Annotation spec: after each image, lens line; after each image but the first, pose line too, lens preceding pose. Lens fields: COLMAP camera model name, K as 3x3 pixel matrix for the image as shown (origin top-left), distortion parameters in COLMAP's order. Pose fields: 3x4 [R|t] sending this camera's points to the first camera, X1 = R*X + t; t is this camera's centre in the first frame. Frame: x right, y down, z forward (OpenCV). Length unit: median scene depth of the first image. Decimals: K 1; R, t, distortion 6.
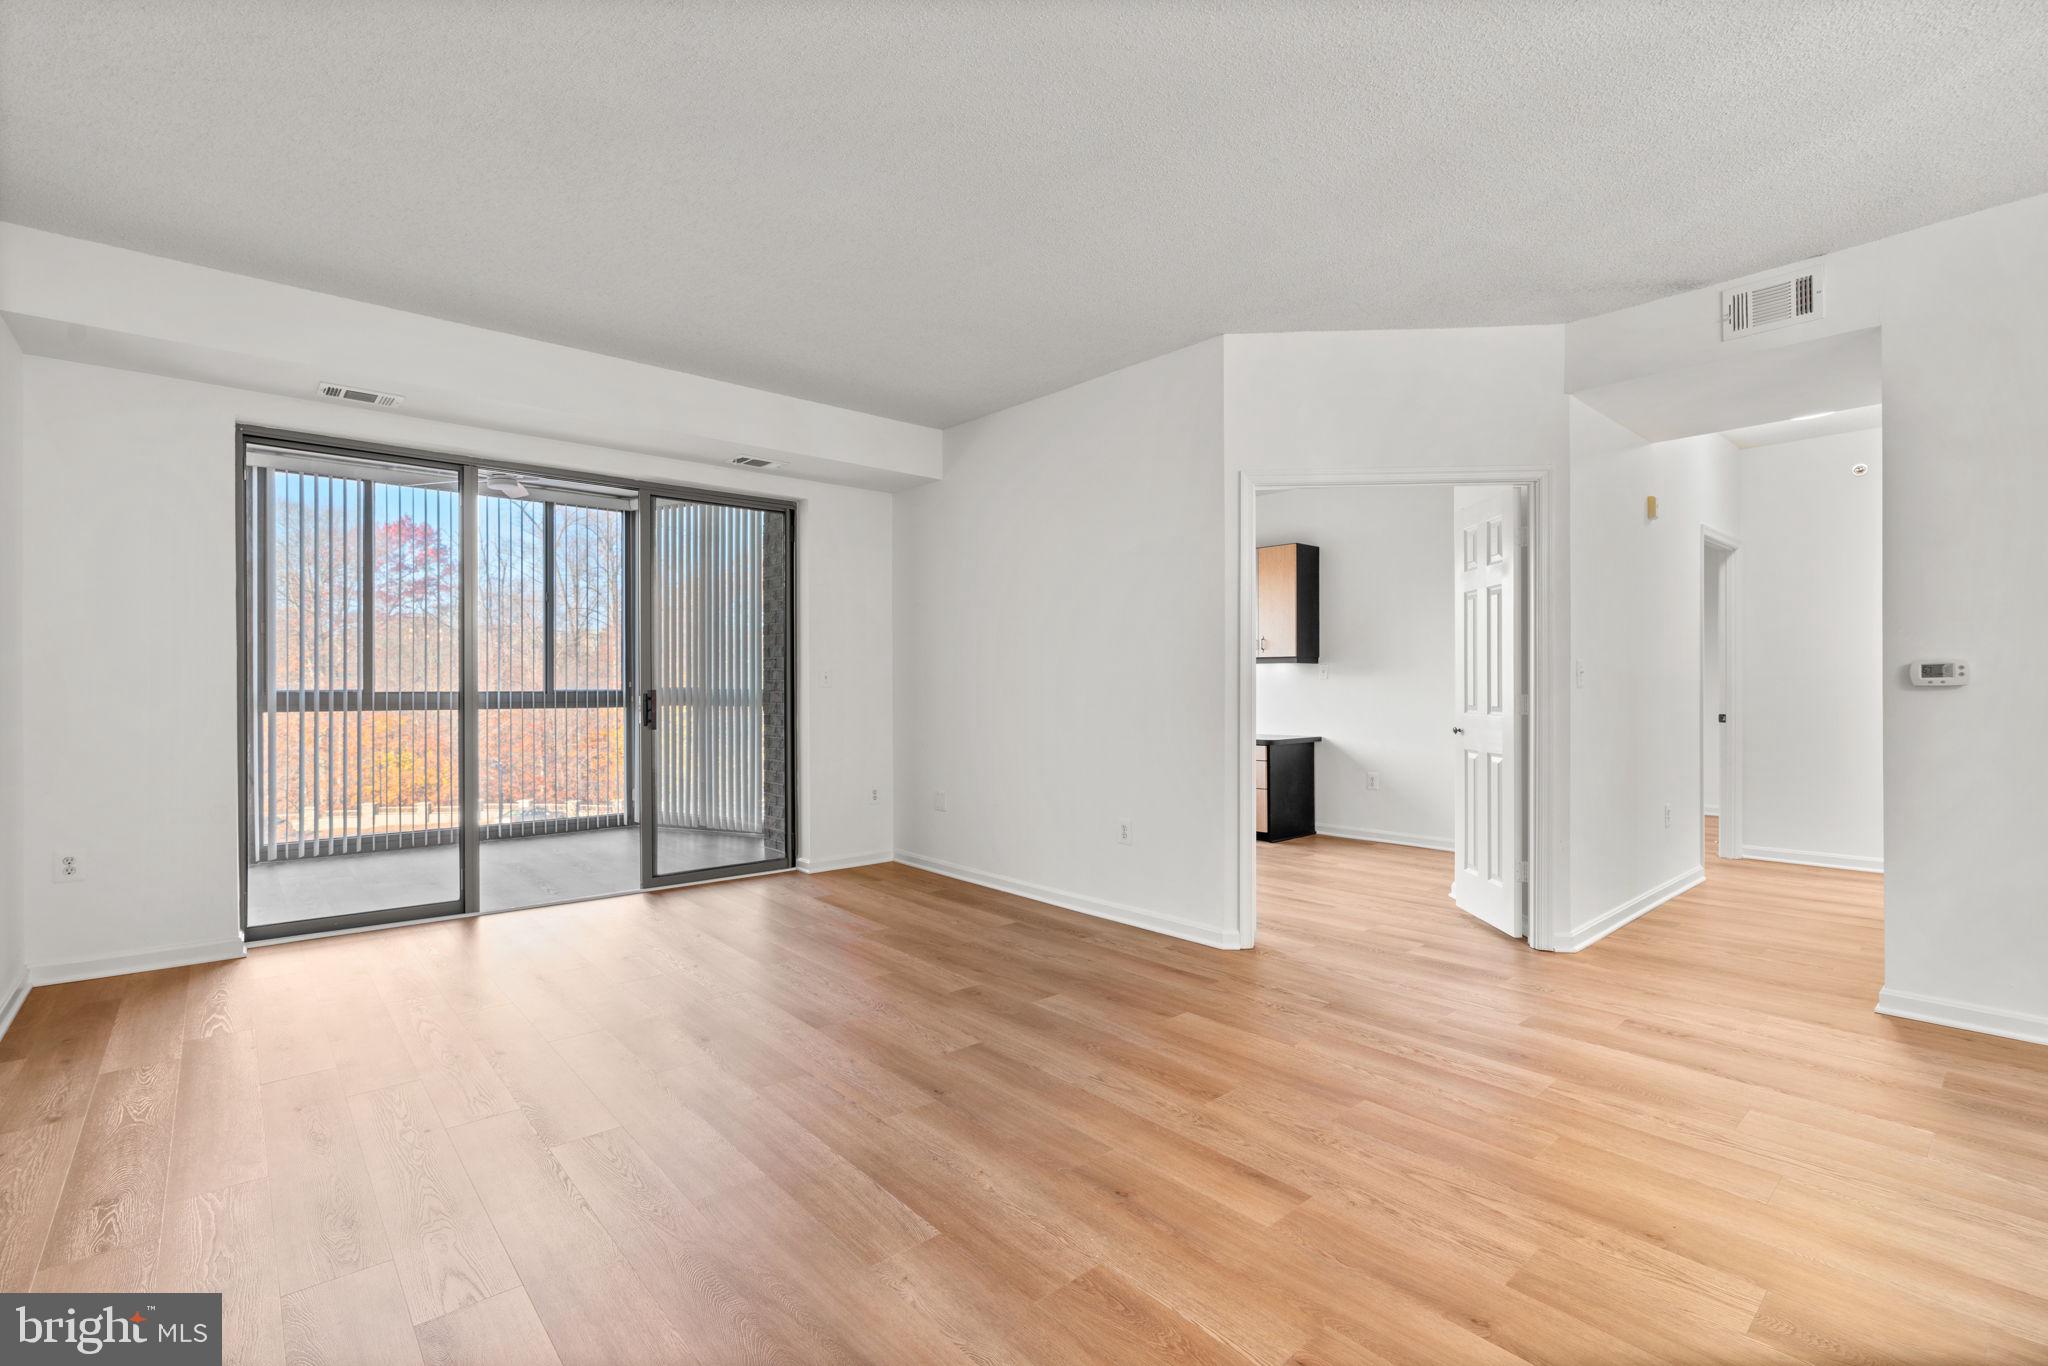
lens RADIAL K [[918.1, 0, 1020.8], [0, 918.1, 687.6], [0, 0, 1]] dist [-0.013001, -0.000100]
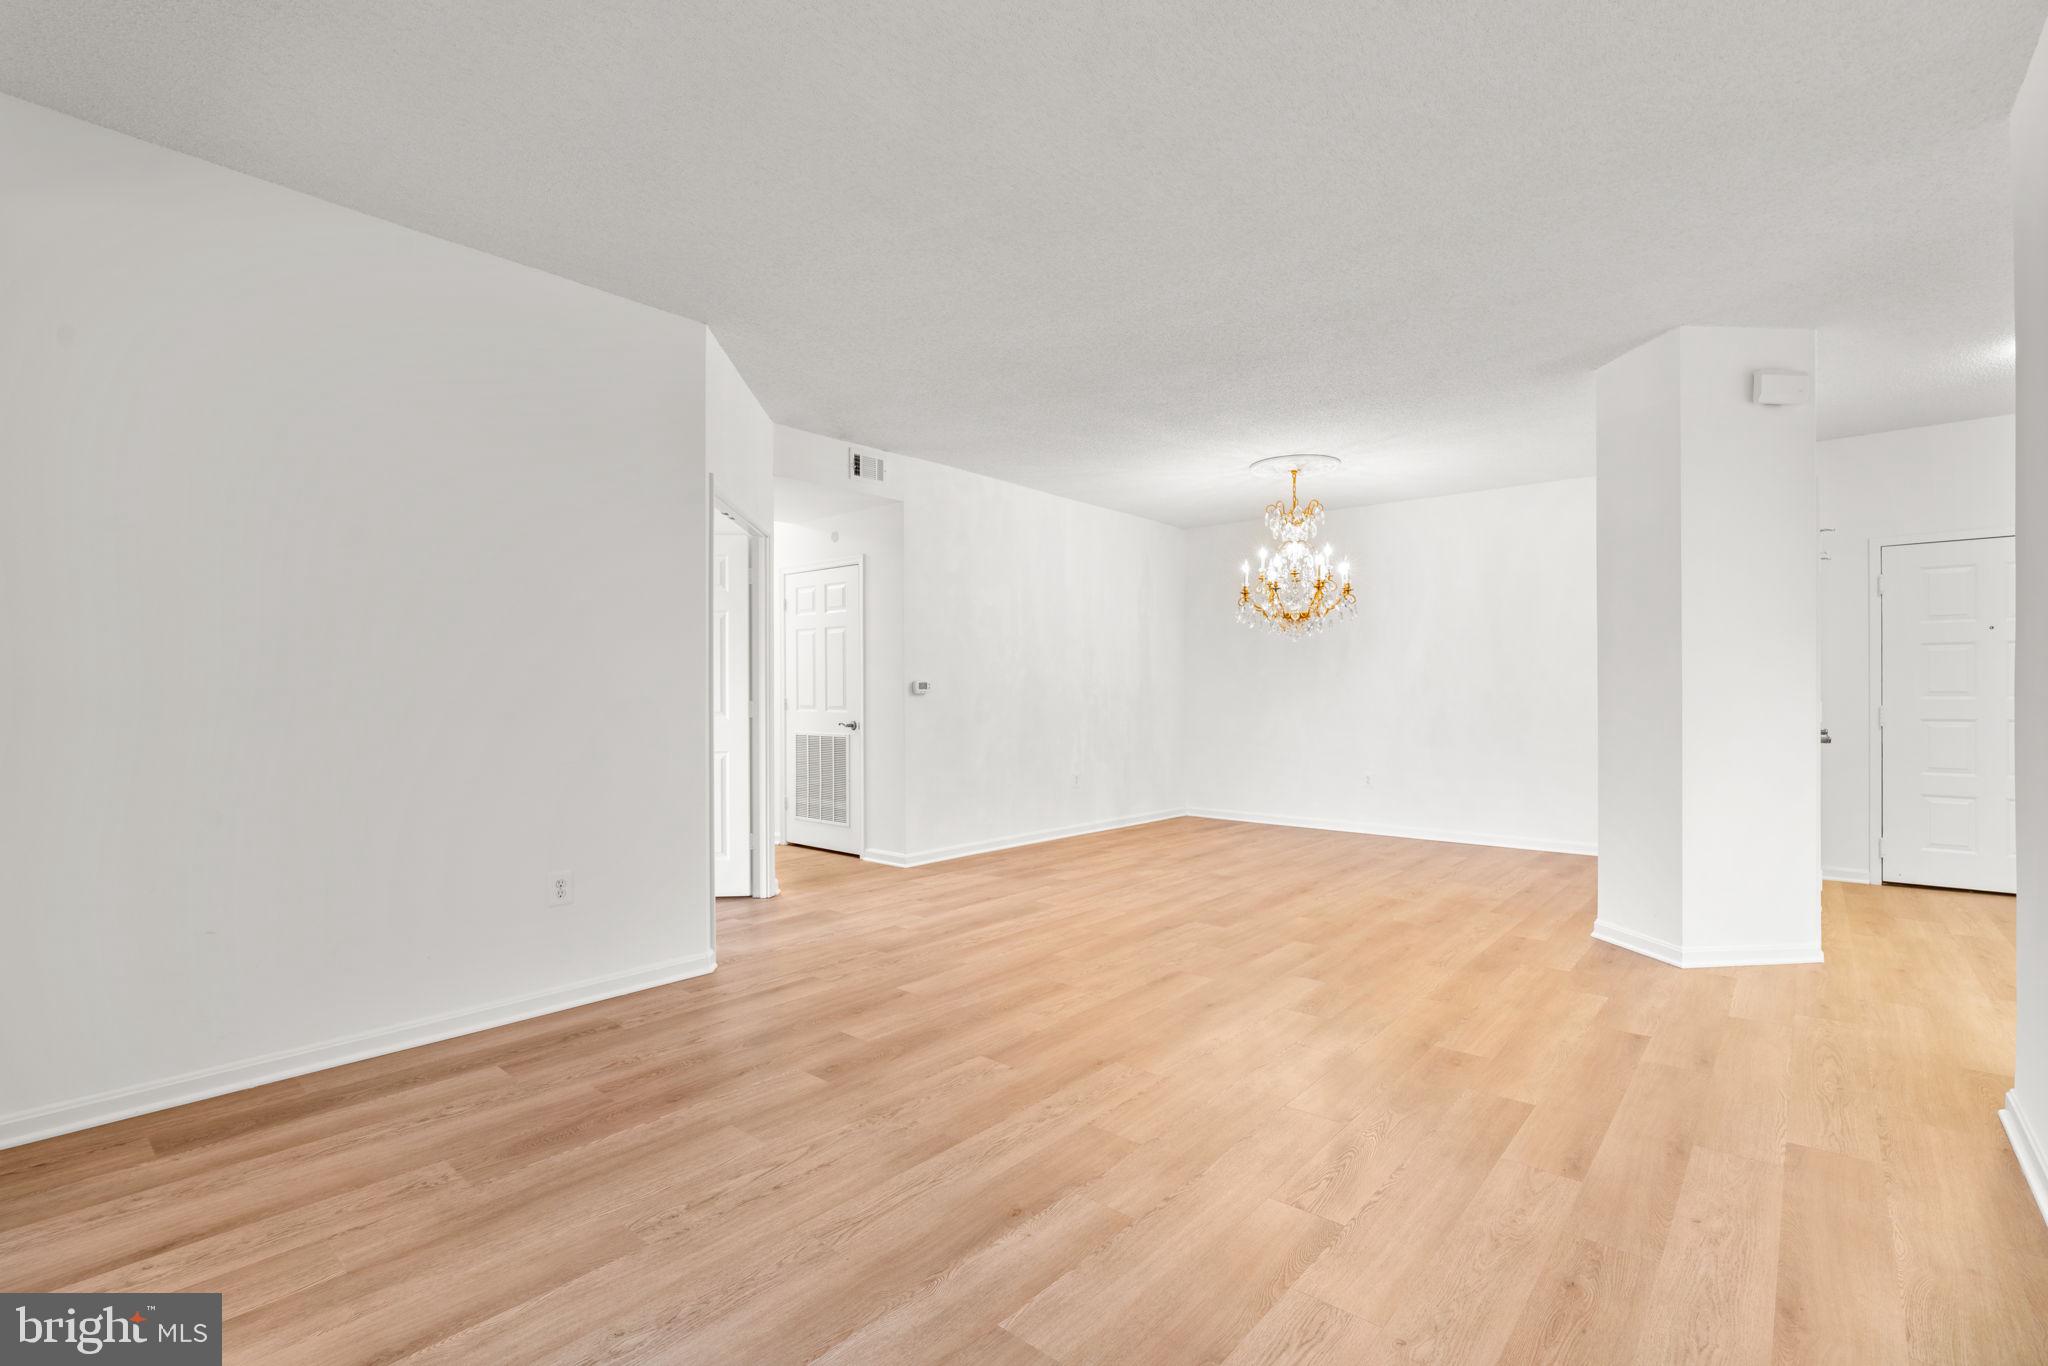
lens RADIAL K [[918.1, 0, 1020.8], [0, 918.1, 687.6], [0, 0, 1]] dist [-0.013001, -0.000100]
pose [[-0.136691, 0.008800, 0.990575, -0.914798], [0.008165, 0.999937, -0.007756, 0.002245], [-0.990580, 0.007028, -0.136754, 0.977206]]
